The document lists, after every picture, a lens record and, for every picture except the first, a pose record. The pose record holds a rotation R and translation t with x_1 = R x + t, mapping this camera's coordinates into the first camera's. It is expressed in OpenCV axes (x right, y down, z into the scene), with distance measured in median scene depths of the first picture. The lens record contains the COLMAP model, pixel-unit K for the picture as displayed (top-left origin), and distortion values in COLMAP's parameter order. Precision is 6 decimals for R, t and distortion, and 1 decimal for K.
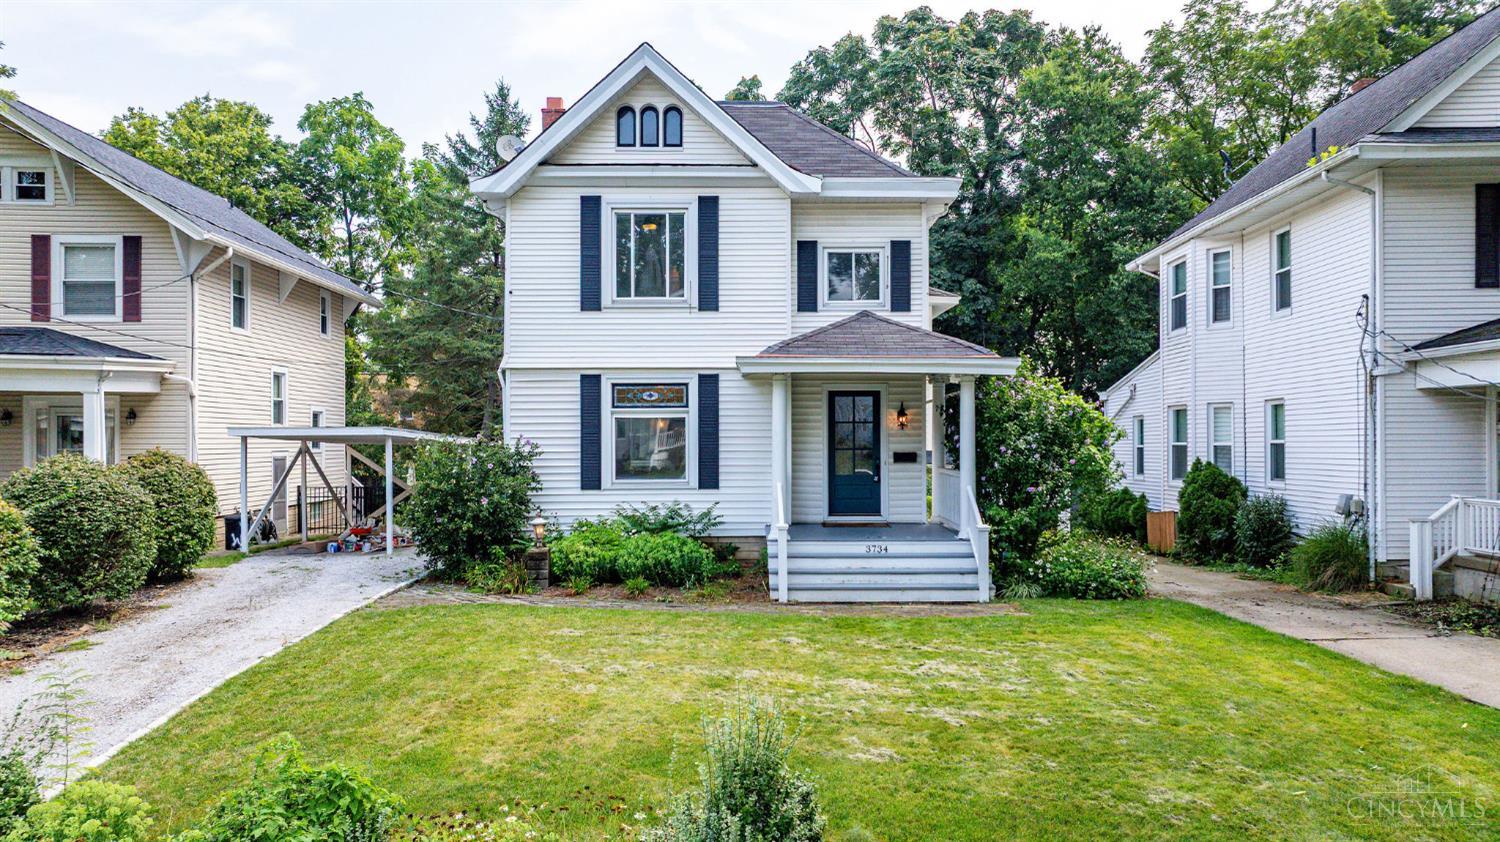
lens RADIAL K [[1053.0, 0, 755.0], [0, 1053.0, 421.8], [0, 0, 1]] dist [-0.065739, 0.064386]
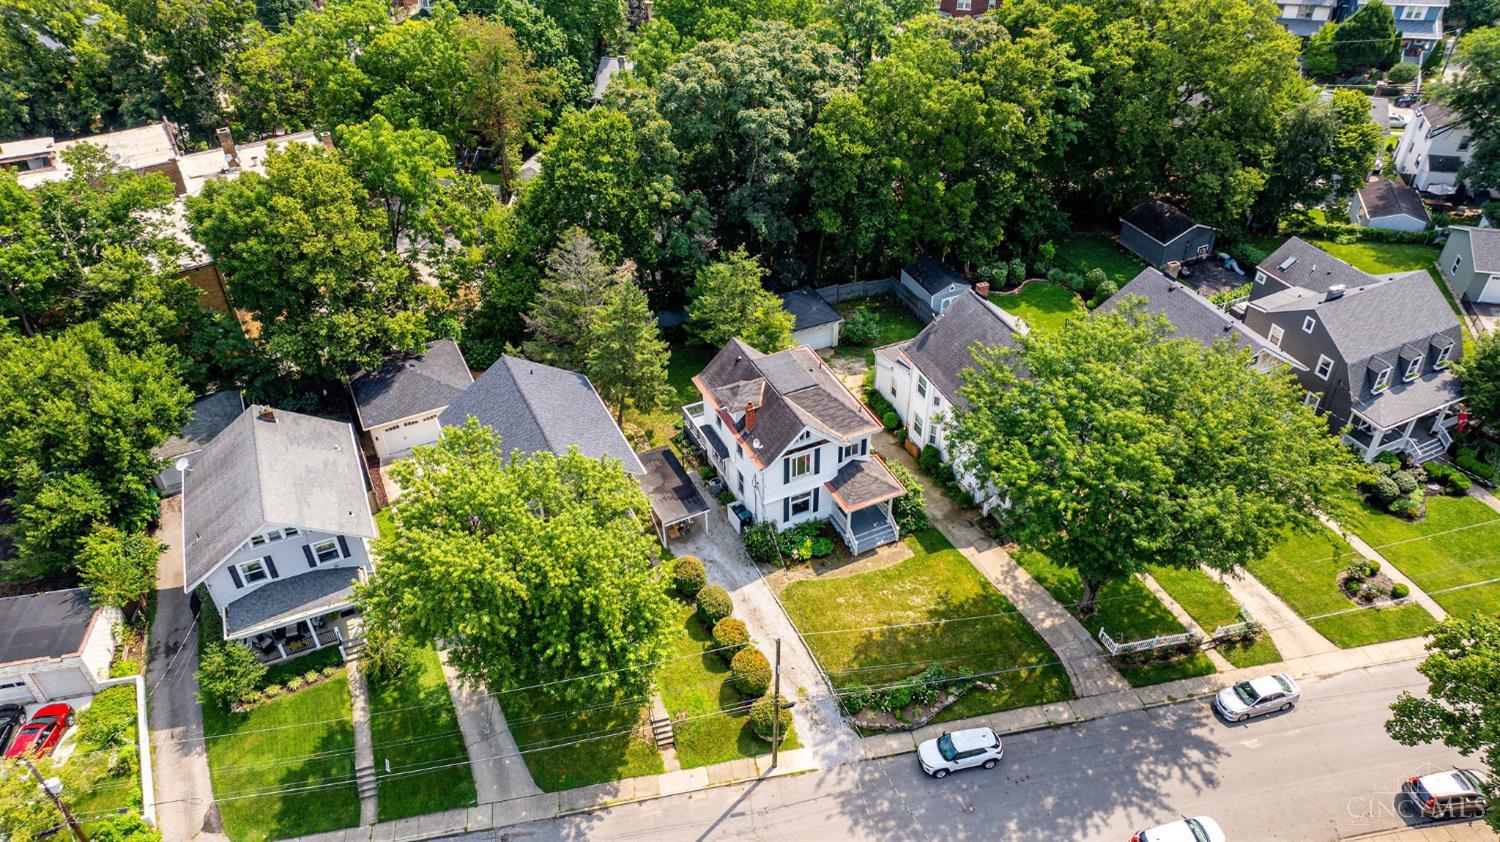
lens RADIAL K [[1053.0, 0, 744.8], [0, 1053.0, 419.7], [0, 0, 1]] dist [-0.065739, 0.064386]
pose [[0.907964, -0.273200, 0.317746, -1.312055], [0.022377, 0.788786, 0.614260, -2.380197], [-0.418449, -0.550616, 0.722303, -1.307316]]
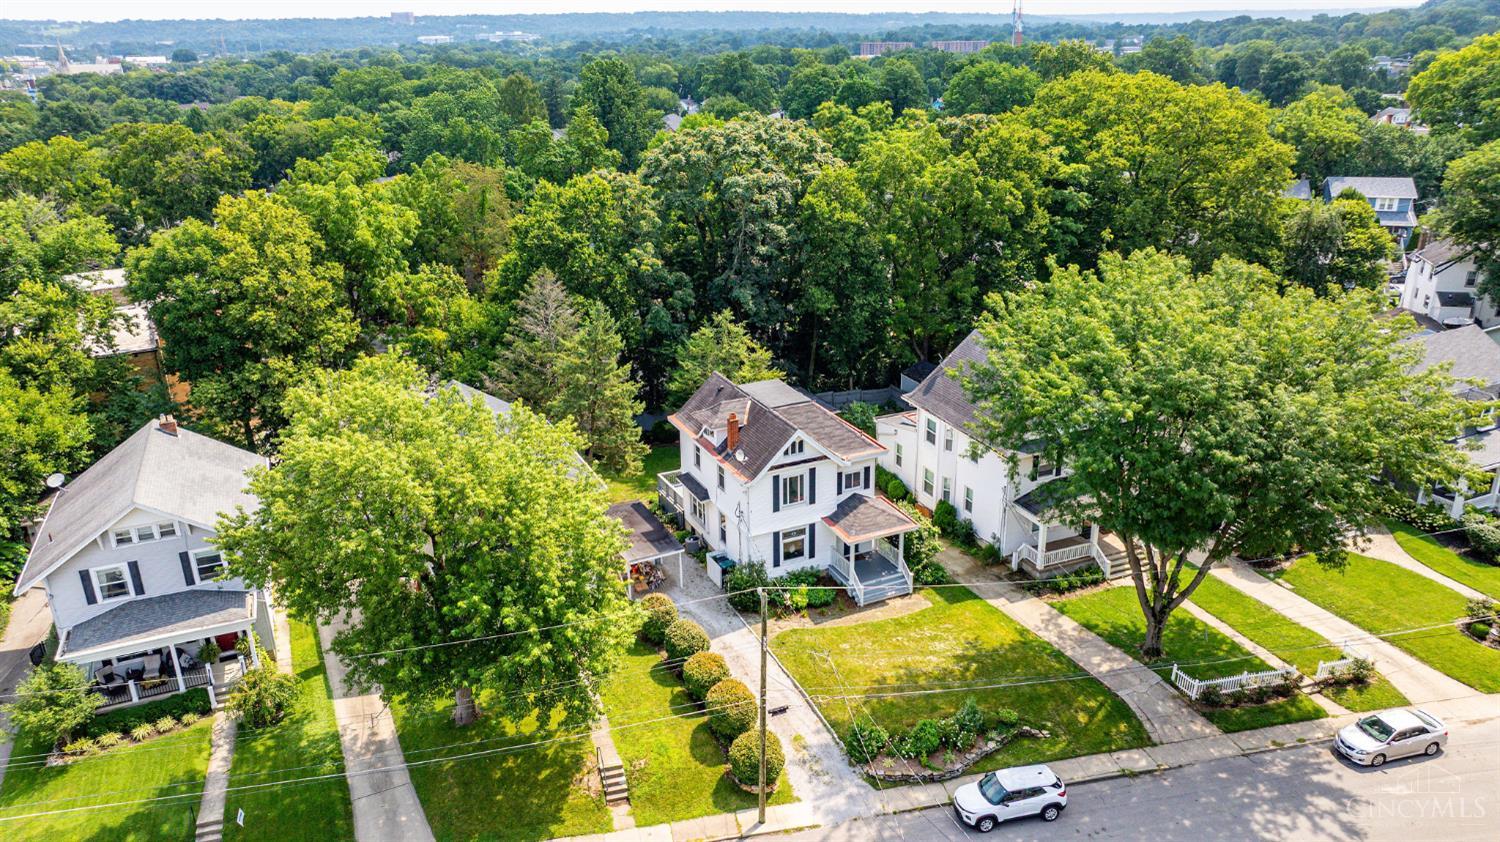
lens RADIAL K [[1053.0, 0, 747.0], [0, 1053.0, 423.4], [0, 0, 1]] dist [-0.065739, 0.064386]
pose [[0.905777, -0.167064, 0.389432, -1.306793], [0.019376, 0.934371, 0.355774, -1.355310], [-0.423311, -0.314706, 0.849569, -1.332924]]
